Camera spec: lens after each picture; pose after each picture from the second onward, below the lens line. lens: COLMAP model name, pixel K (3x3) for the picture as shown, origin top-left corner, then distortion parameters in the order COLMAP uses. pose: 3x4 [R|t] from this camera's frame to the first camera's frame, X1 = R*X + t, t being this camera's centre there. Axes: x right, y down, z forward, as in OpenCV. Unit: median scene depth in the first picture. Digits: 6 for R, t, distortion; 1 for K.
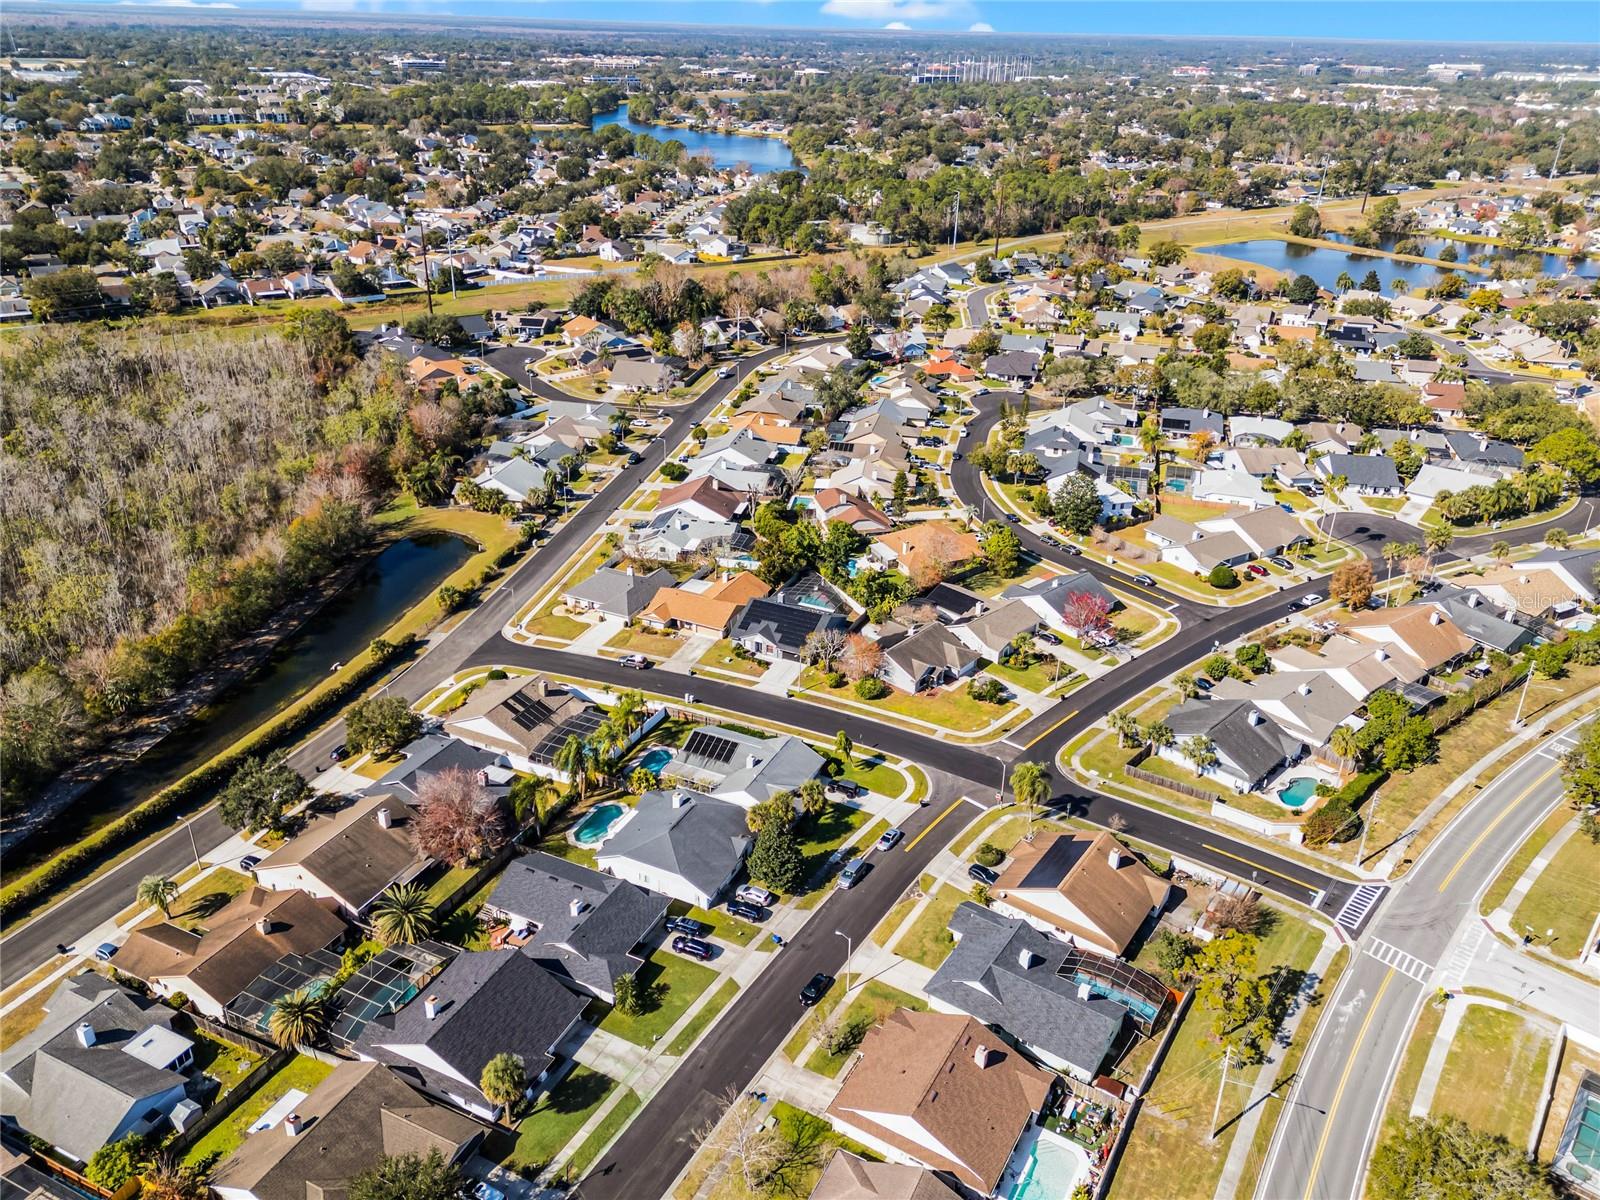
lens RADIAL K [[1186.6, 0, 800.0], [0, 1186.6, 600.0], [0, 0, 1]] dist [0.089840, -0.093103]
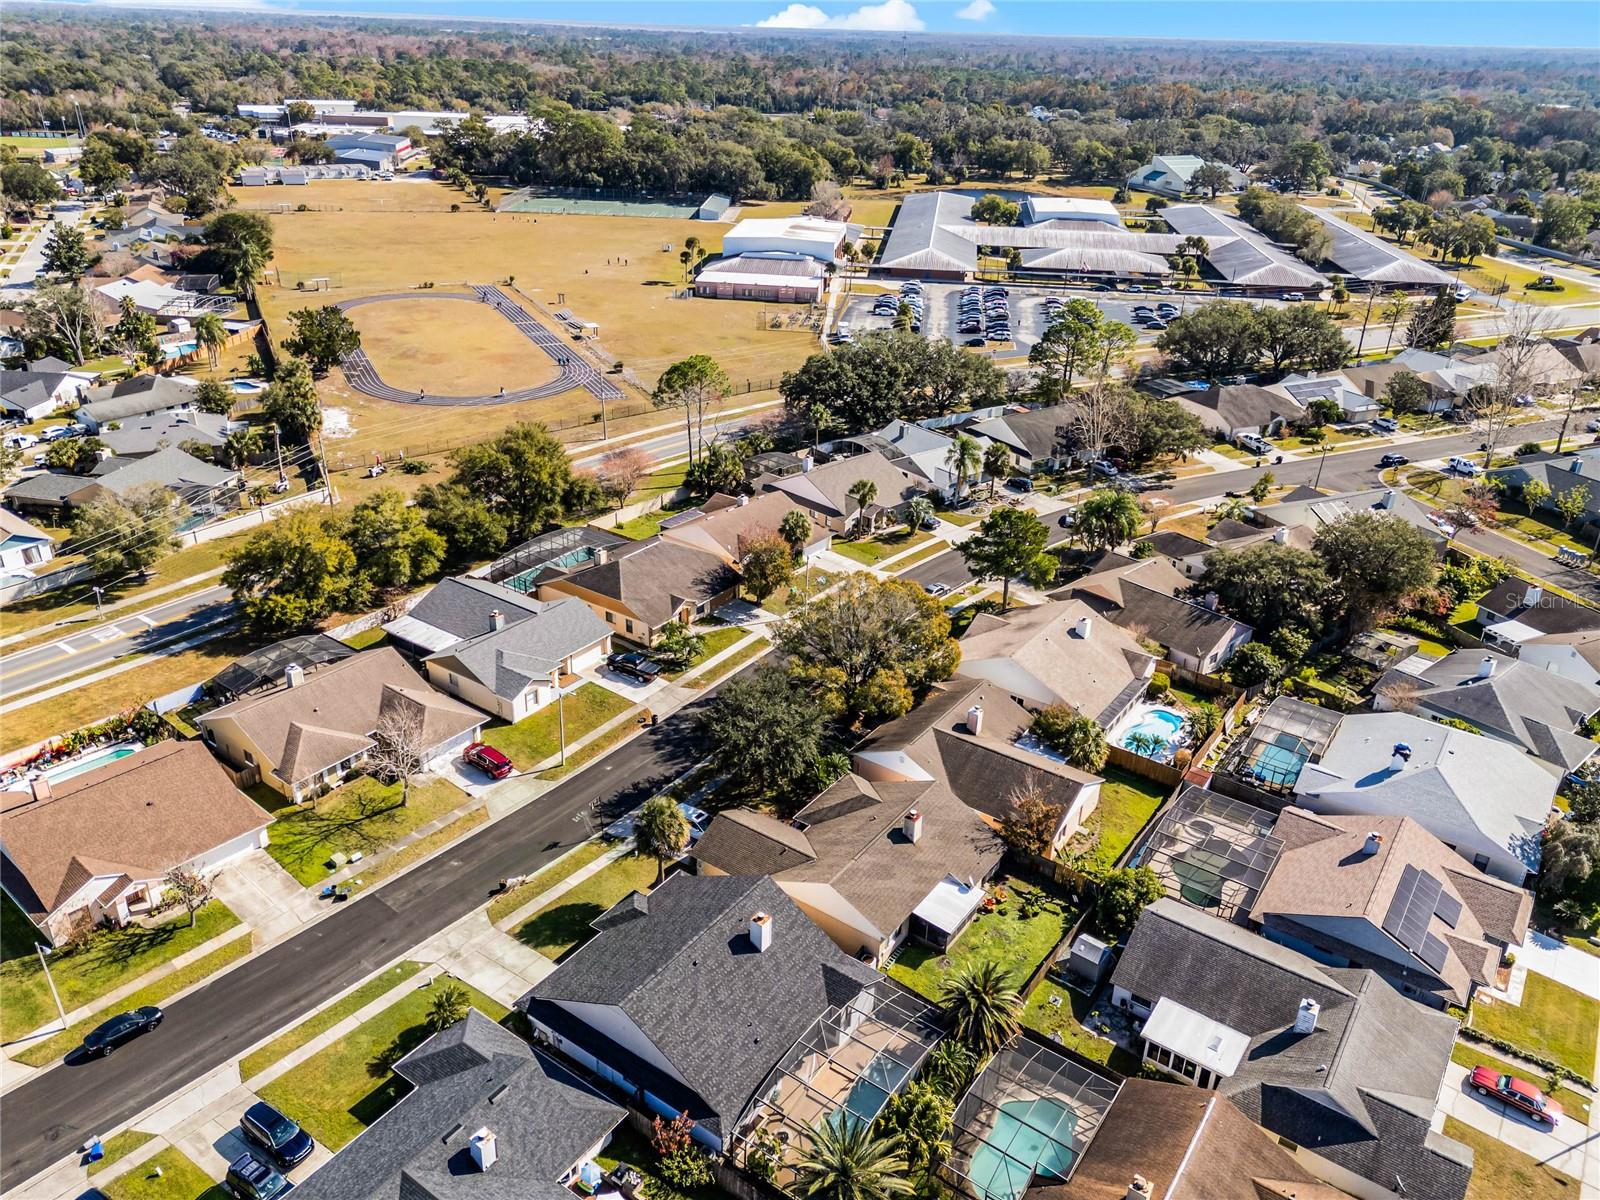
lens RADIAL K [[1155.6, 0, 800.0], [0, 1155.6, 600.0], [0, 0, 1]] dist [0.155925, -0.374280]
pose [[-0.984837, -0.112327, 0.132210, -0.186538], [0.035627, 0.614894, 0.787804, -0.118432], [-0.169787, 0.780569, -0.601569, 0.597430]]
